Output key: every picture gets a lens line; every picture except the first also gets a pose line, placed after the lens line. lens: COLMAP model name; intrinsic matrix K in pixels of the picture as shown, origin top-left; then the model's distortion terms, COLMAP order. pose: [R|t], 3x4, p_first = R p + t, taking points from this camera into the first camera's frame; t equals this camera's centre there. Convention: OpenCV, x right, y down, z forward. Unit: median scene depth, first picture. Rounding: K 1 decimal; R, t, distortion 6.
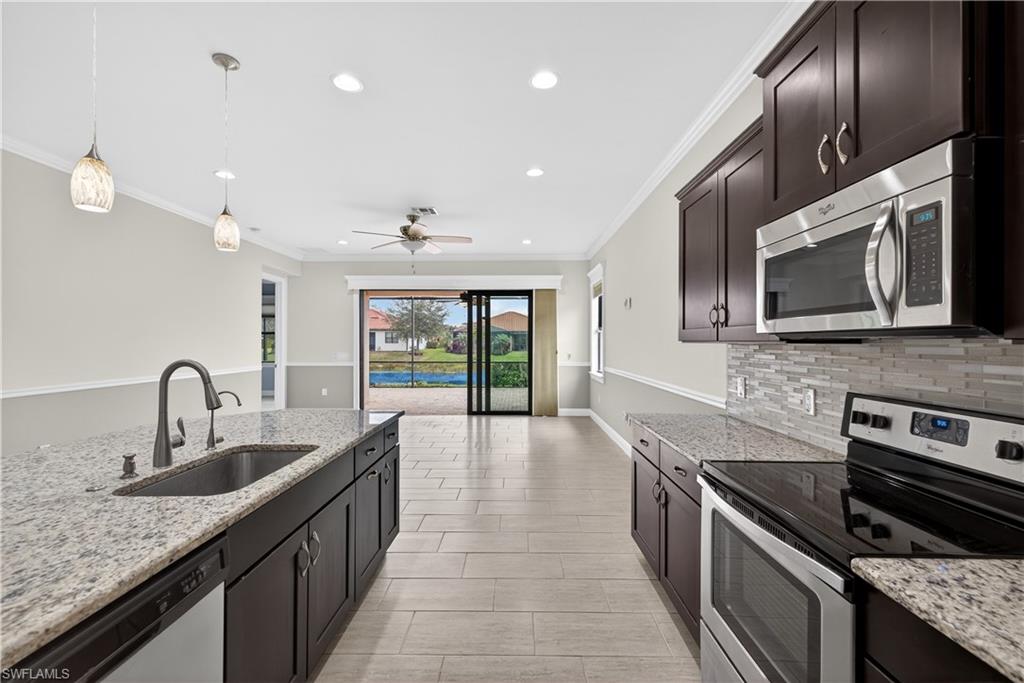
lens RADIAL K [[424.8, 0, 512.0], [0, 424.8, 339.2], [0, 0, 1]] dist [0.009108, -0.000403]
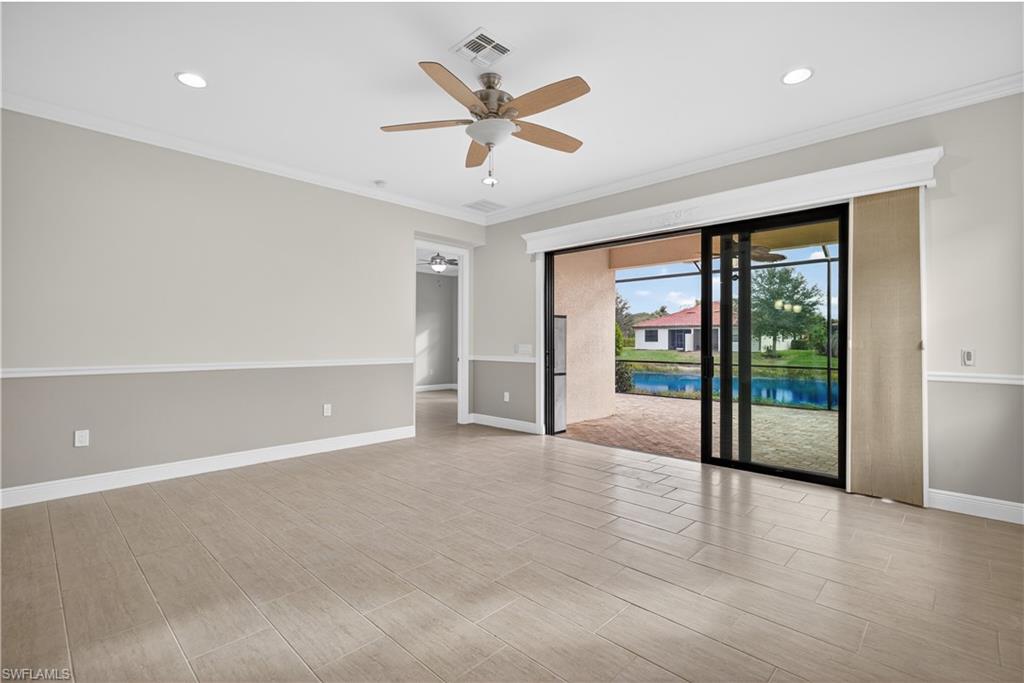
lens RADIAL K [[470.3, 0, 512.0], [0, 470.3, 341.5], [0, 0, 1]] dist [0.000600, 0.000127]
pose [[0.727506, 0.002365, -0.686097, 0.193335], [0.001685, 0.999985, 0.005233, 0.035391], [0.686099, -0.004963, 0.727491, 0.621035]]
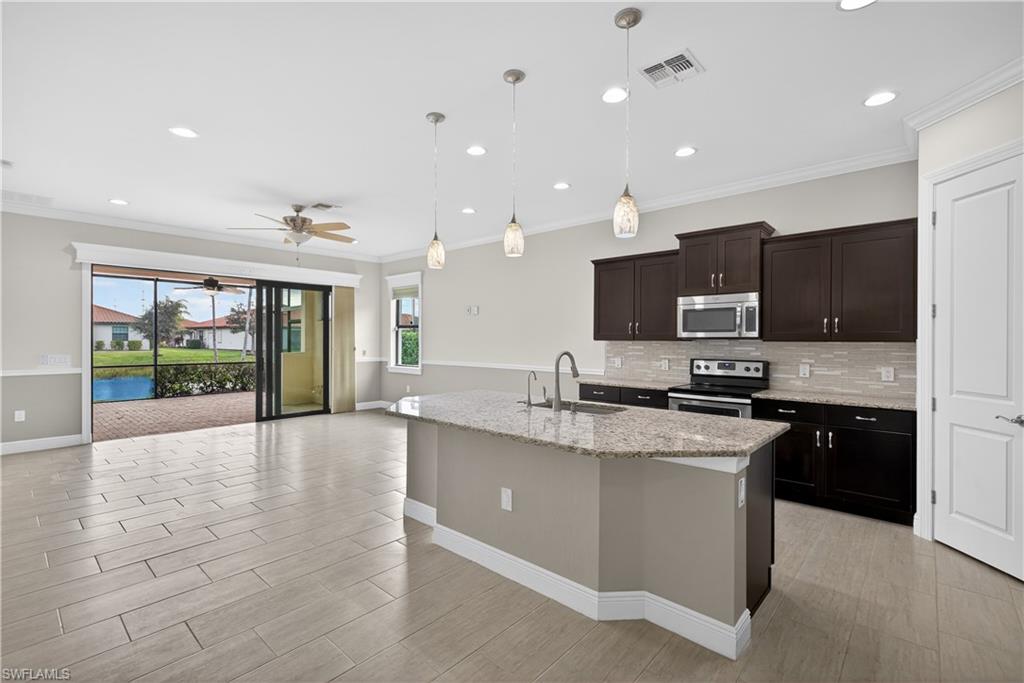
lens RADIAL K [[457.2, 0, 509.0], [0, 457.2, 340.0], [0, 0, 1]] dist [0.008552, -0.000510]
pose [[0.666104, -0.000063, 0.745858, -0.709313], [-0.007963, 0.999942, 0.007197, -0.002806], [-0.745816, -0.010733, 0.666066, -0.030376]]
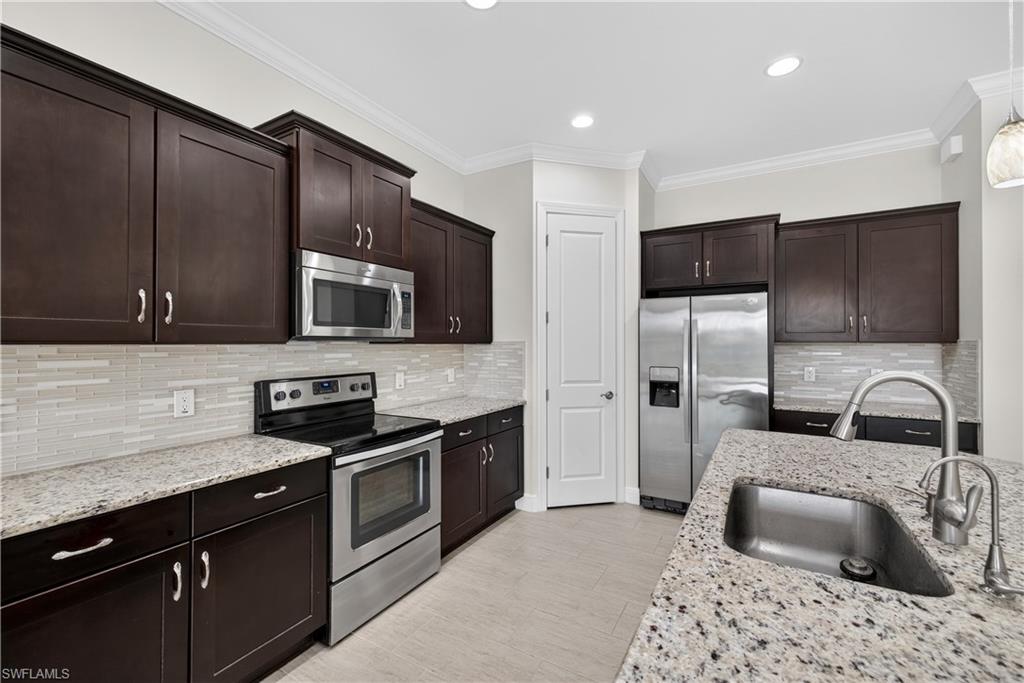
lens RADIAL K [[422.4, 0, 509.4], [0, 422.4, 340.0], [0, 0, 1]] dist [0.006353, -0.000406]
pose [[-0.866733, 0.001640, 0.498770, -0.169777], [-0.005344, 0.999907, -0.012575, 0.003283], [-0.498744, -0.013564, -0.866643, 0.562438]]
